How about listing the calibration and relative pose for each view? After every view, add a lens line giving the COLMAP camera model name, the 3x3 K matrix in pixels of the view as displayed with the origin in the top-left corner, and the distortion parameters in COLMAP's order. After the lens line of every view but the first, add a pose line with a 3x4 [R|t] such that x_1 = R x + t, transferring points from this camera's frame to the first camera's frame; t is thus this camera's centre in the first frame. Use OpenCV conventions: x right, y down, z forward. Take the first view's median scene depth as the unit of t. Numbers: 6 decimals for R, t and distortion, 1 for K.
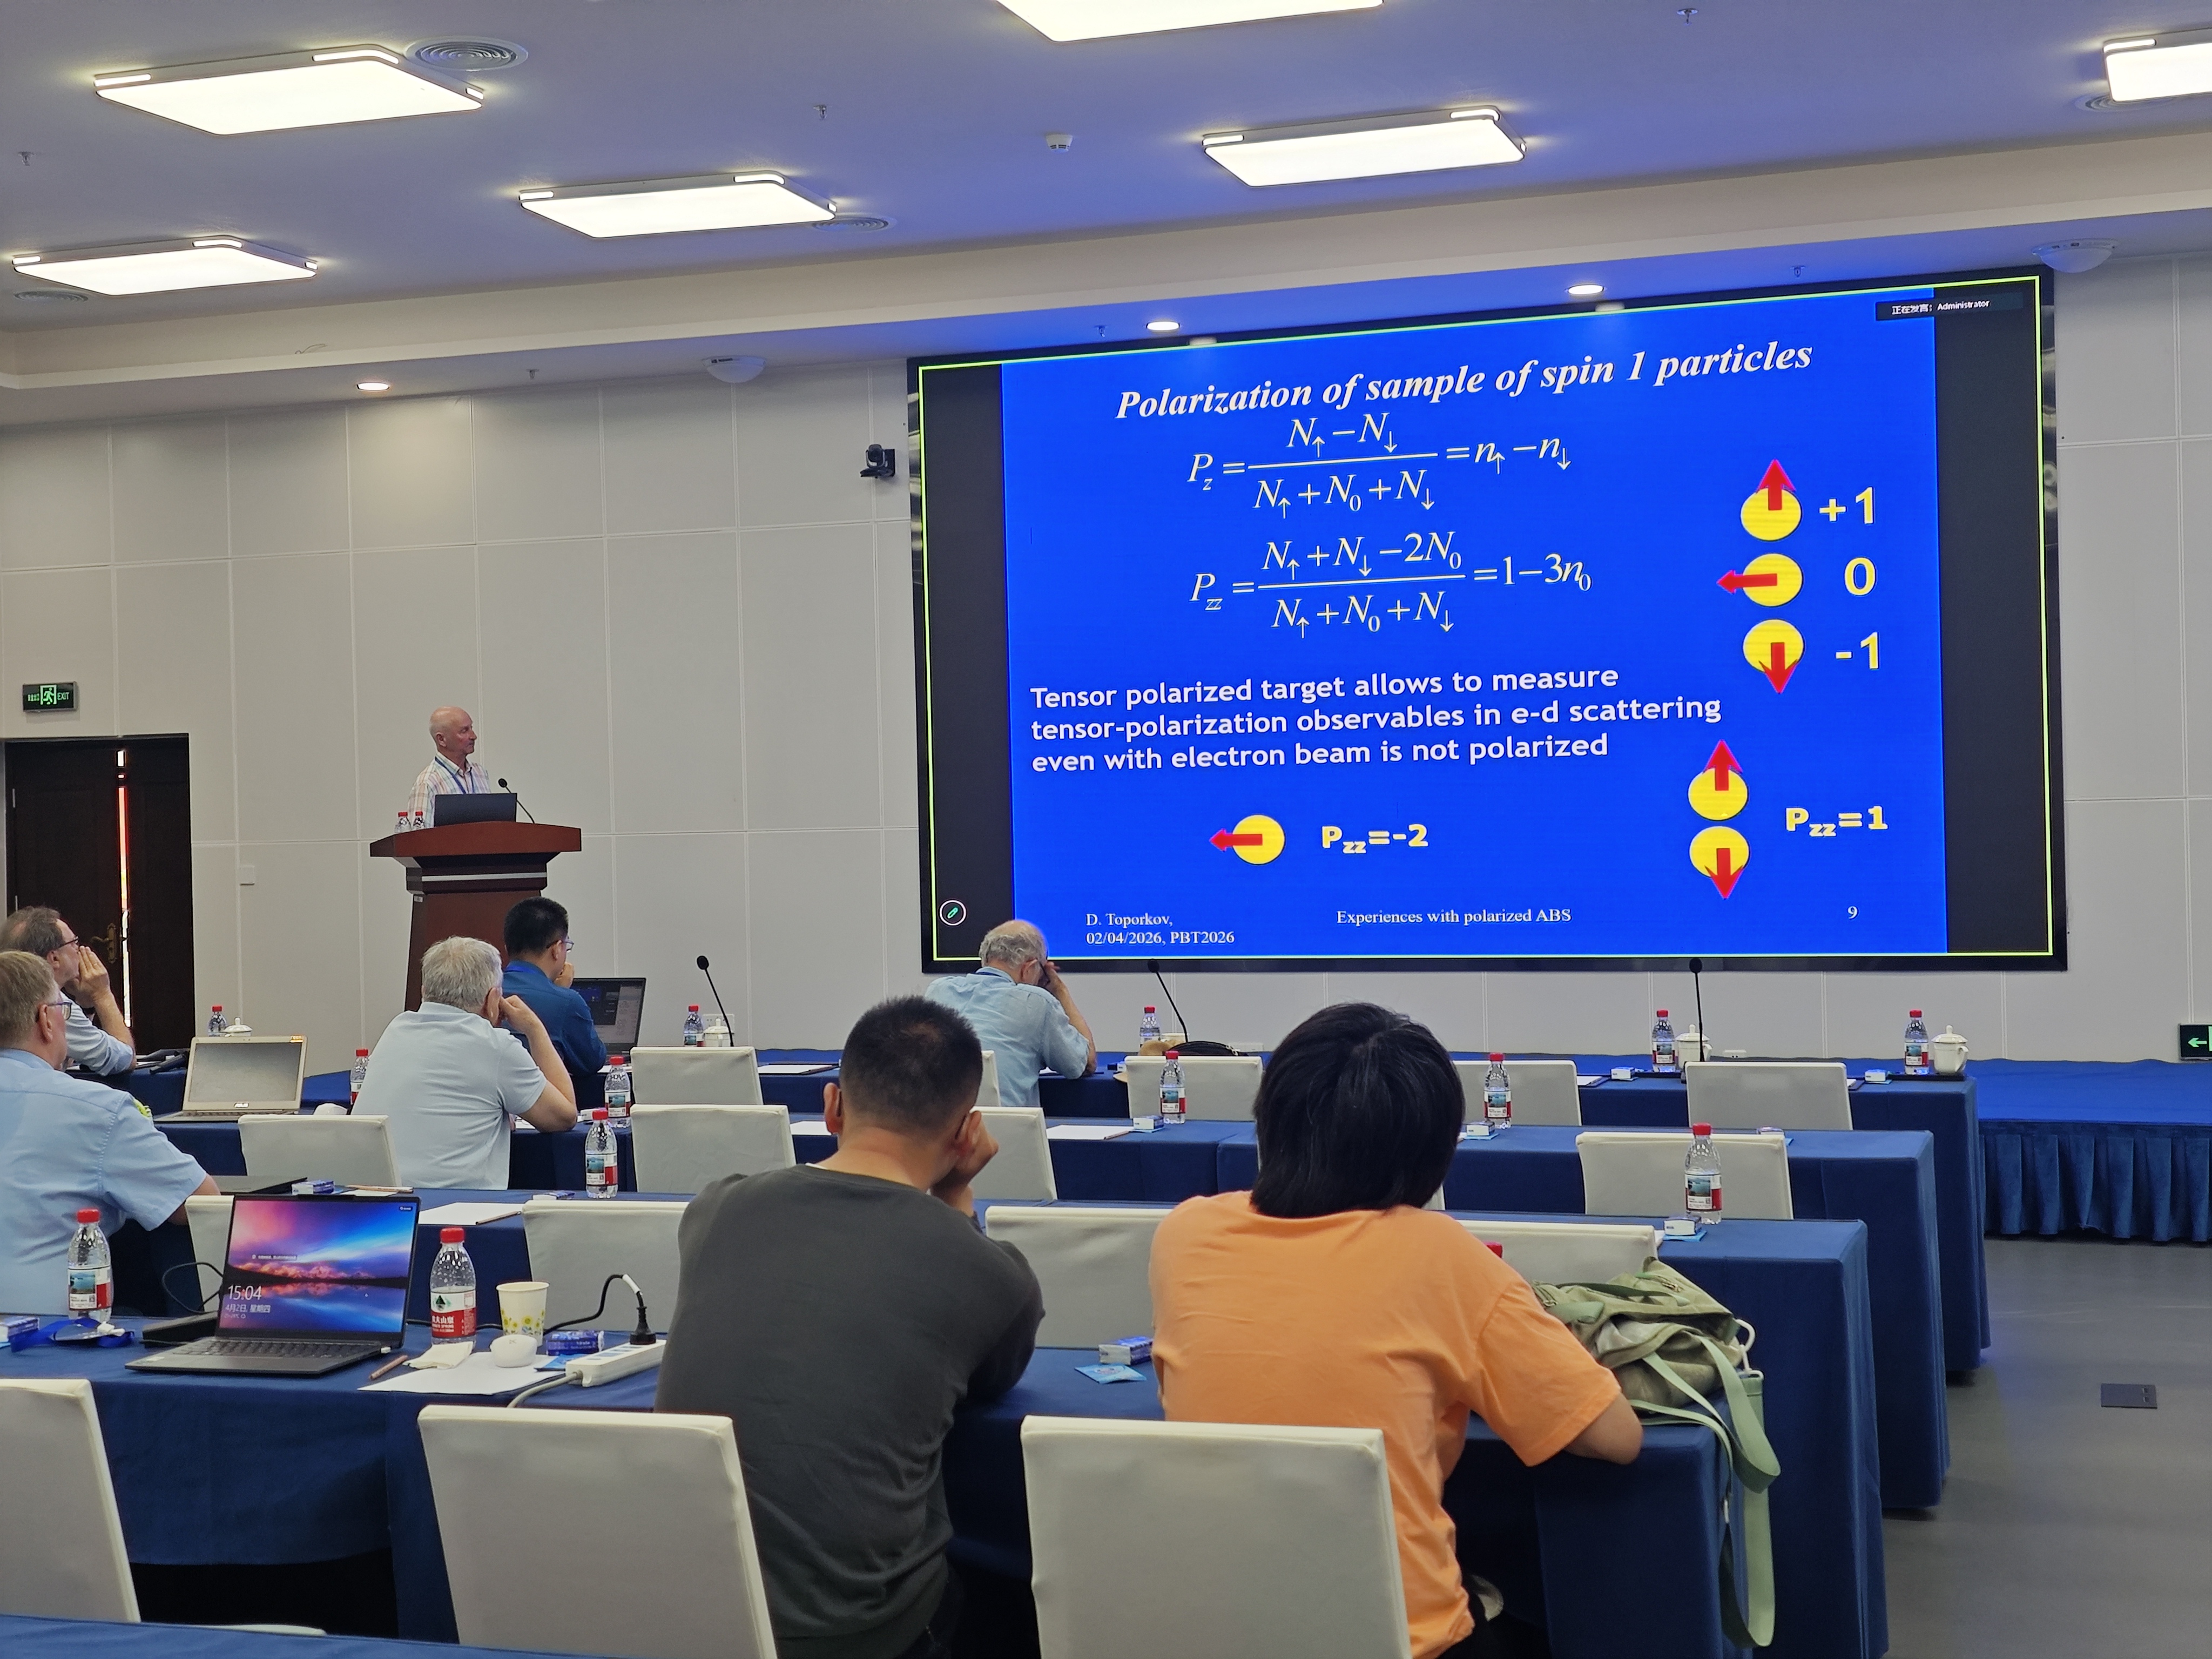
lens RADIAL K [[3003.6, 0, 1054.4], [0, 3003.6, 842.9], [0, 0, 1]] dist [0.165392, -0.532721]
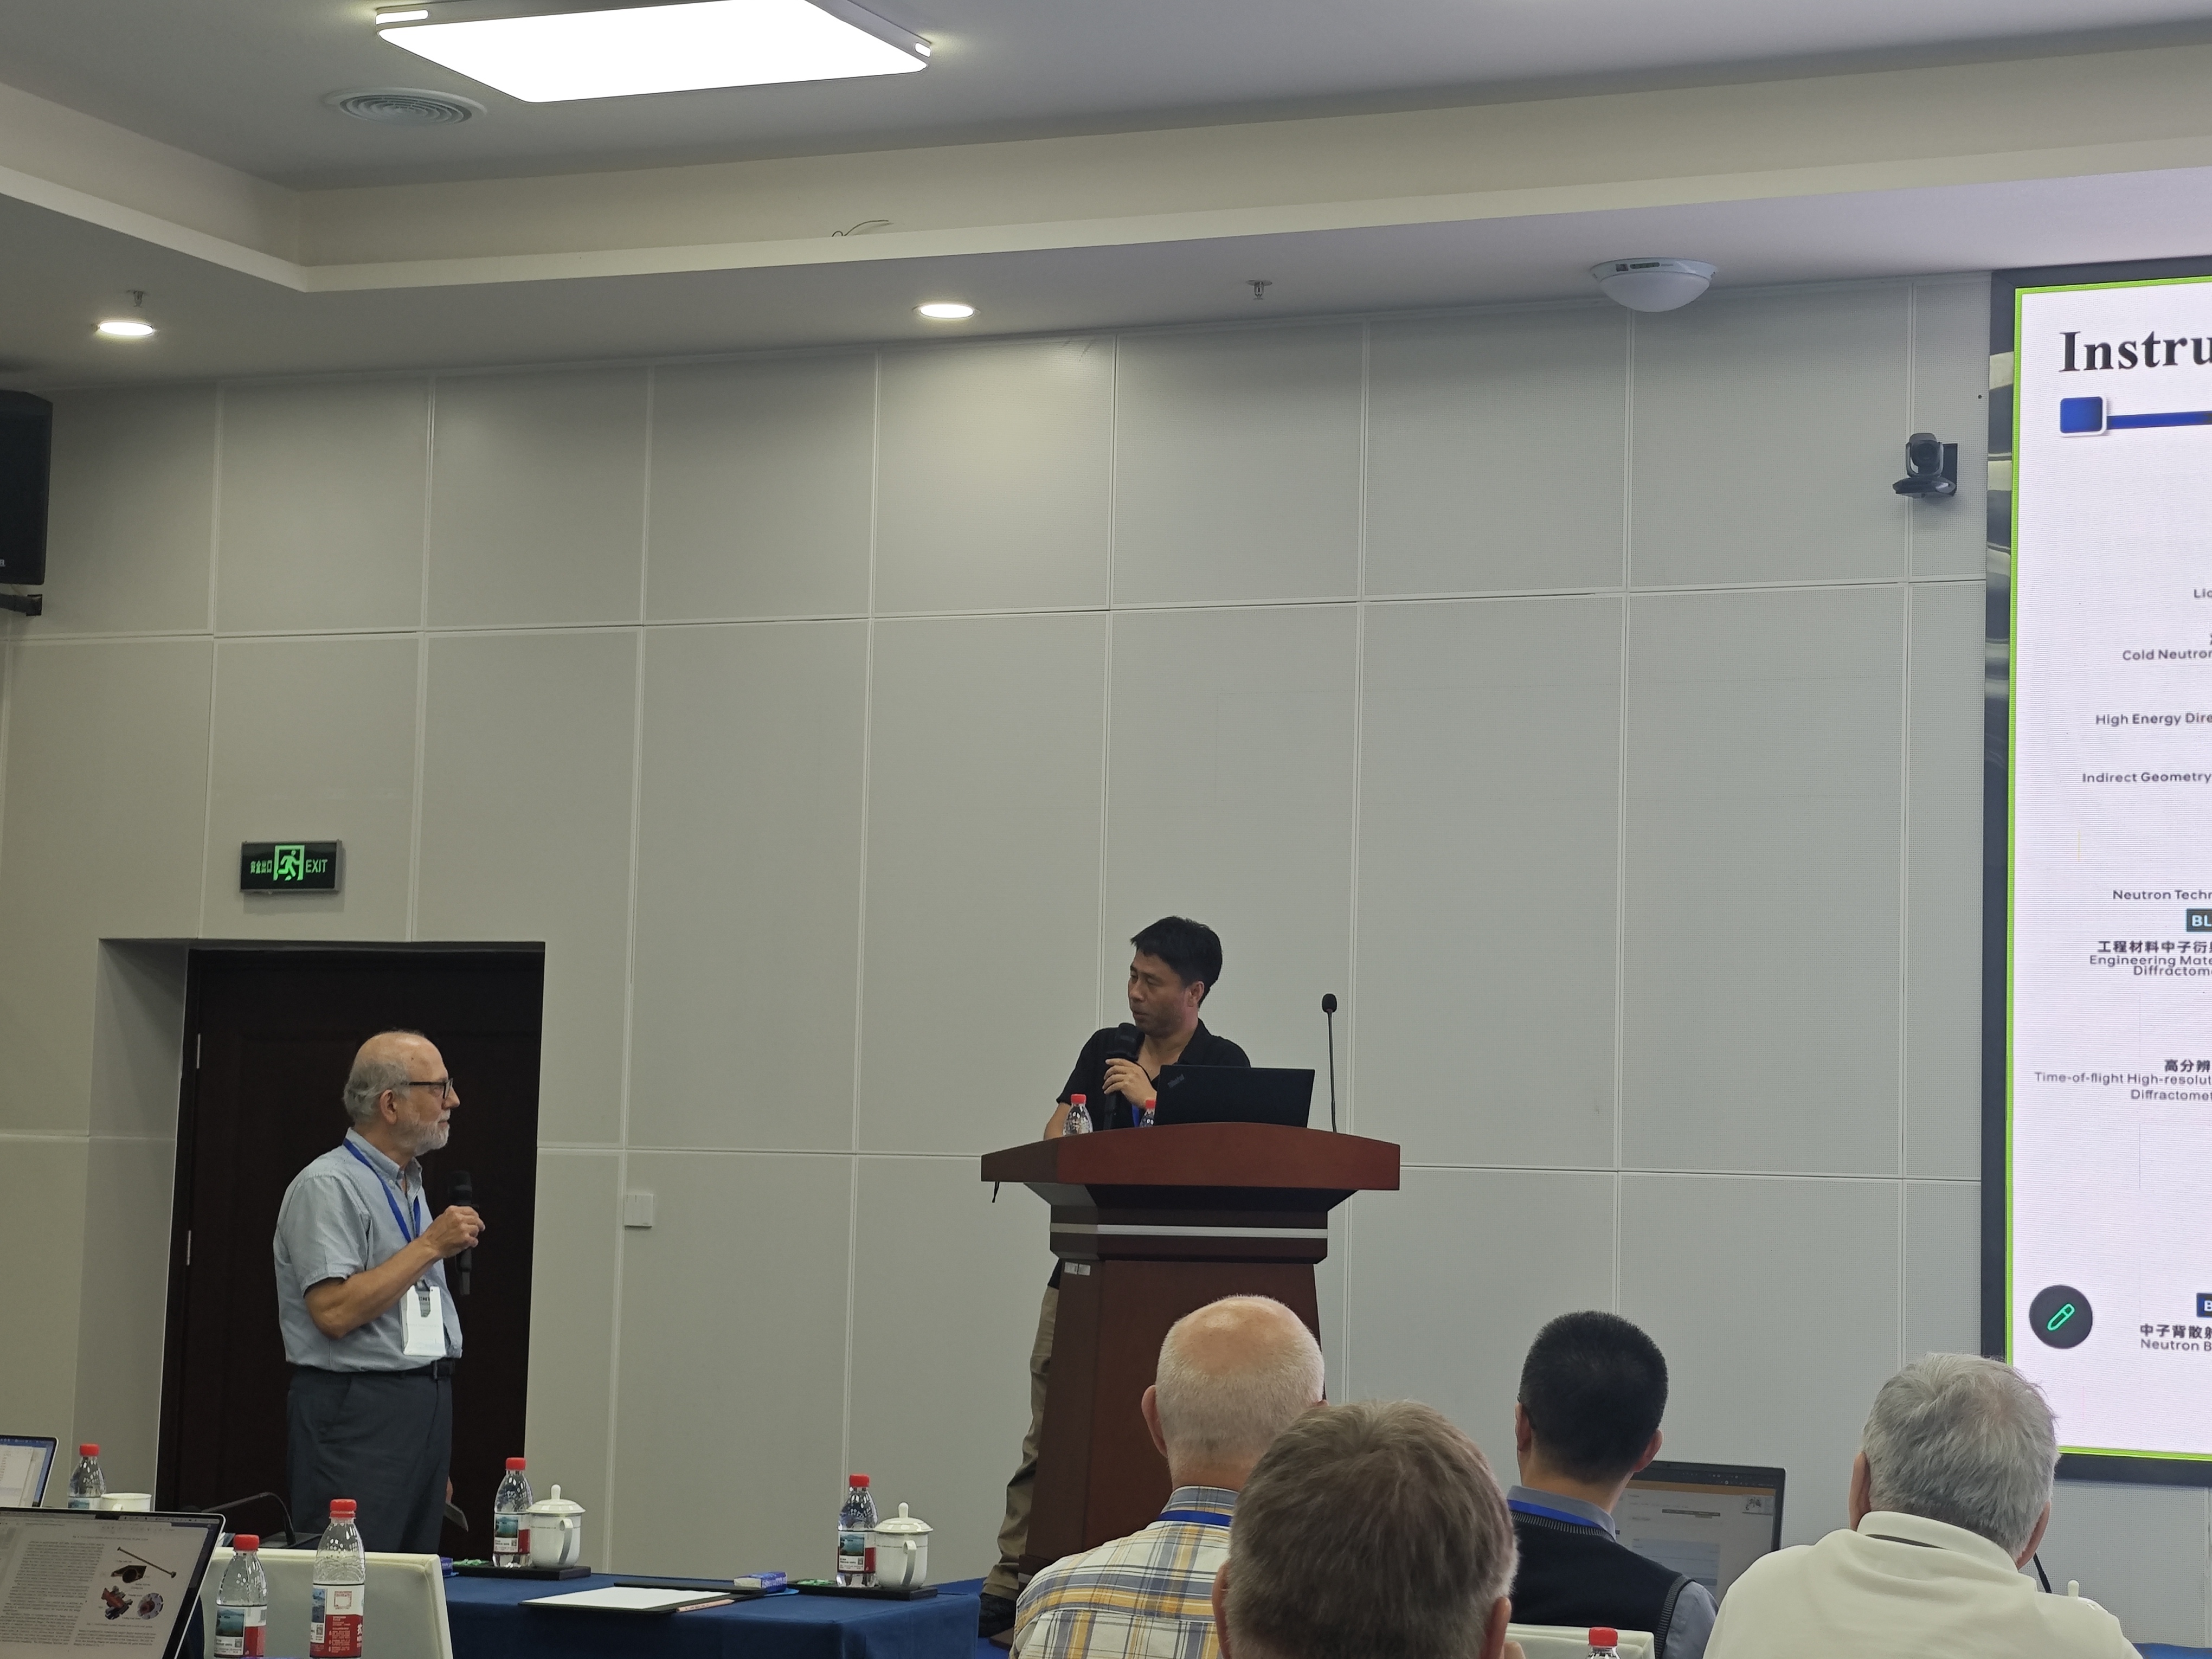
lens RADIAL K [[4691.2, 0, 1092.3], [0, 4691.2, 773.3], [0, 0, 1]] dist [0.256919, 0.039773]
pose [[0.995542, 0.040489, -0.085190, -0.147514], [-0.048449, 0.994435, -0.093548, 0.009737], [0.080929, 0.097259, 0.991963, 0.214068]]
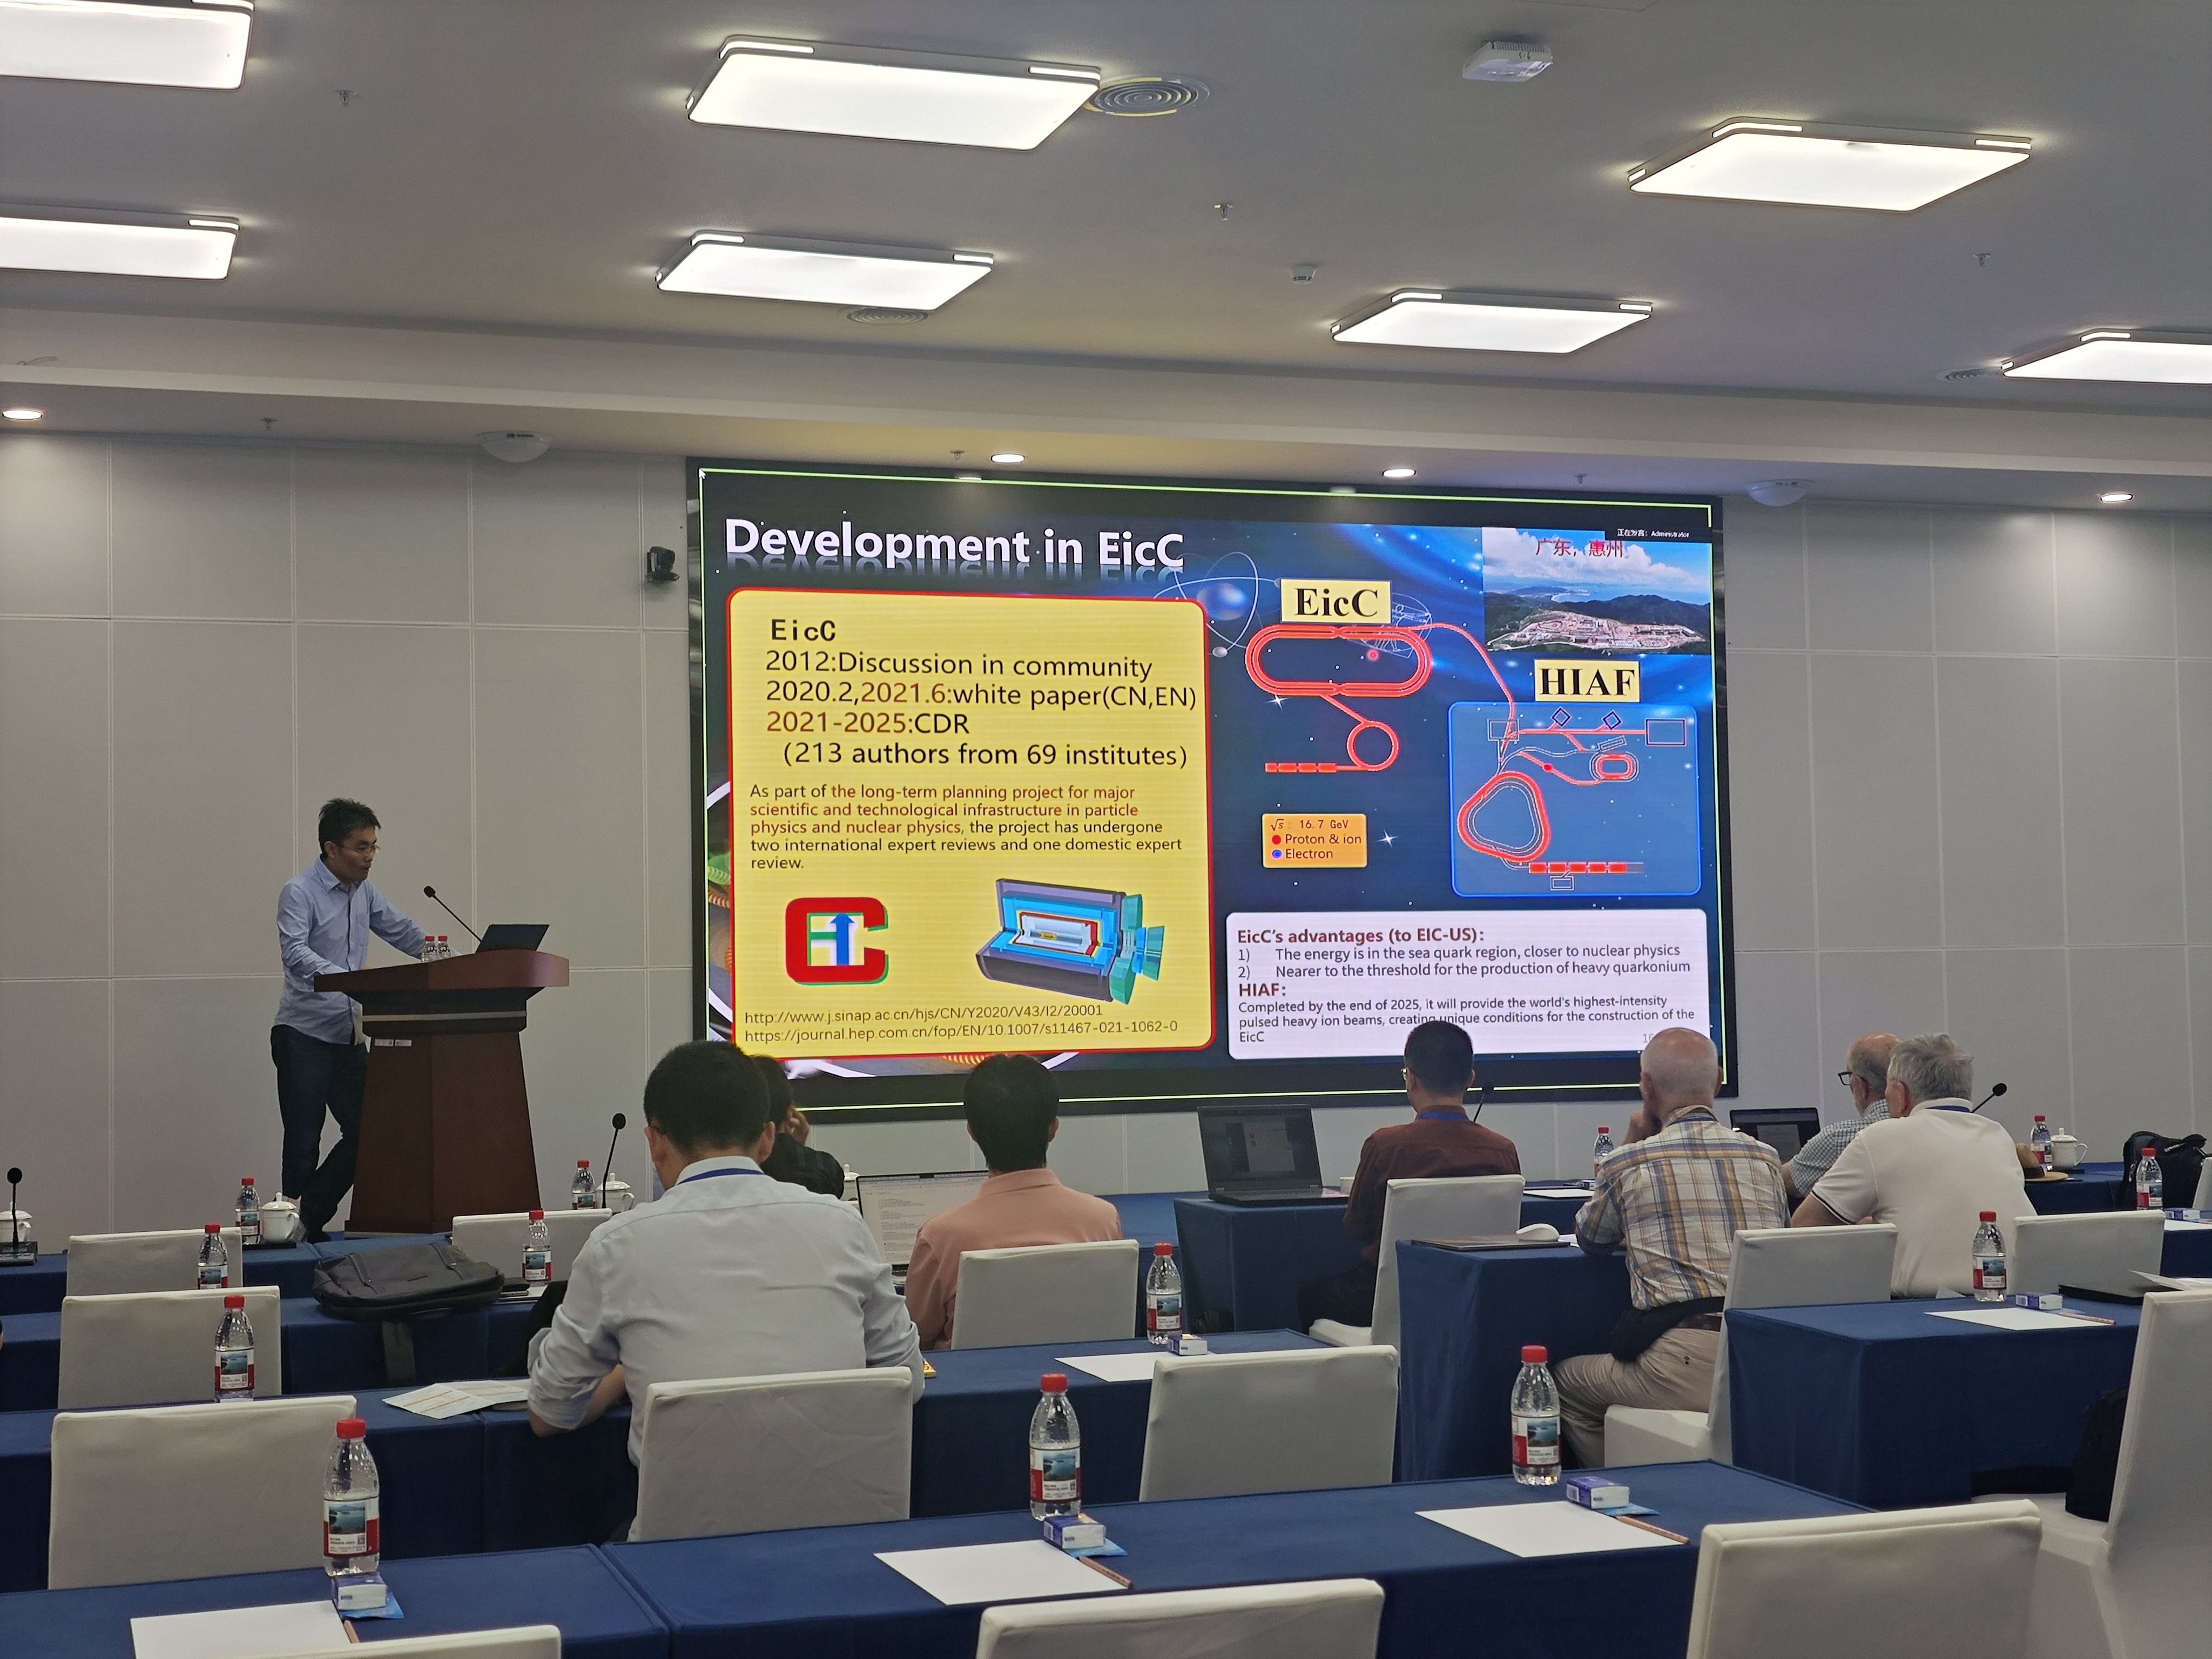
lens RADIAL K [[3002.9, 0, 1118.0], [0, 3002.9, 820.2], [0, 0, 1]] dist [0.195264, -0.697736]
pose [[0.785787, 0.040898, 0.617144, -0.580259], [0.003590, 0.997493, -0.070675, 0.017416], [-0.618487, 0.057751, 0.783670, 0.231920]]
